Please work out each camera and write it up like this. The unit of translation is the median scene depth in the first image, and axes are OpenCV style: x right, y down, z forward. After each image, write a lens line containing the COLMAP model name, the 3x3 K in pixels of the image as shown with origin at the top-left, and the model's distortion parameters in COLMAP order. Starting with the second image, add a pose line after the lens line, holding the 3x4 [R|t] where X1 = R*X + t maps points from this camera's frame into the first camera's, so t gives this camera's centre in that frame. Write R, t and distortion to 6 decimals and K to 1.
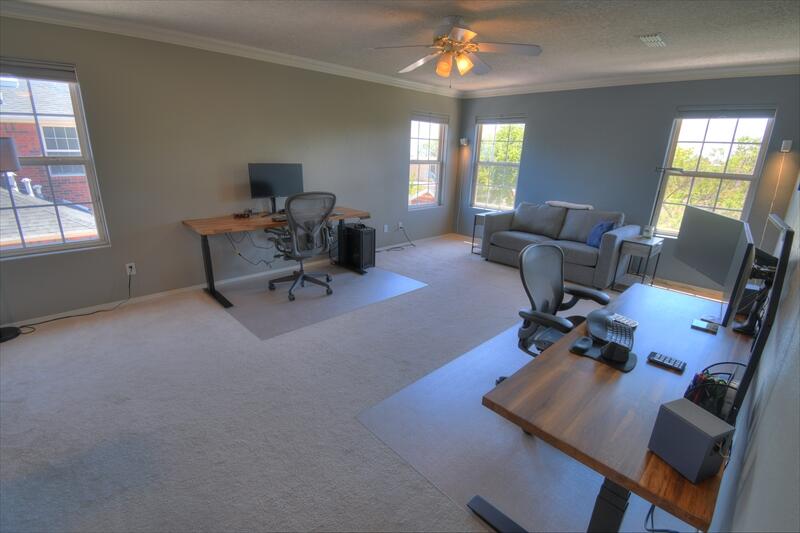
lens RADIAL K [[381.9, 0, 400.0], [0, 381.9, 266.5], [0, 0, 1]] dist [0.033018, -0.031363]
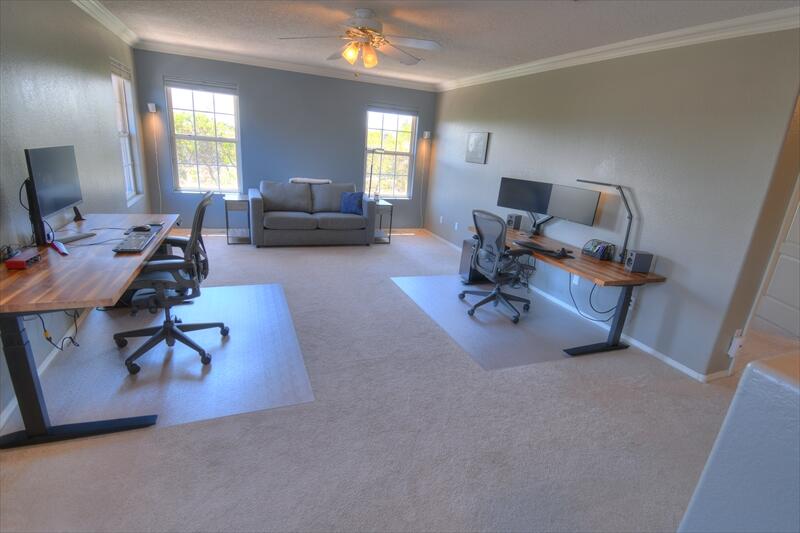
lens RADIAL K [[381.9, 0, 400.0], [0, 381.9, 266.5], [0, 0, 1]] dist [0.033018, -0.031363]
pose [[0.393555, -0.278290, 0.876167, -0.502631], [0.199806, 0.956190, 0.213959, -0.108574], [-0.897325, 0.090859, 0.431917, 0.313947]]
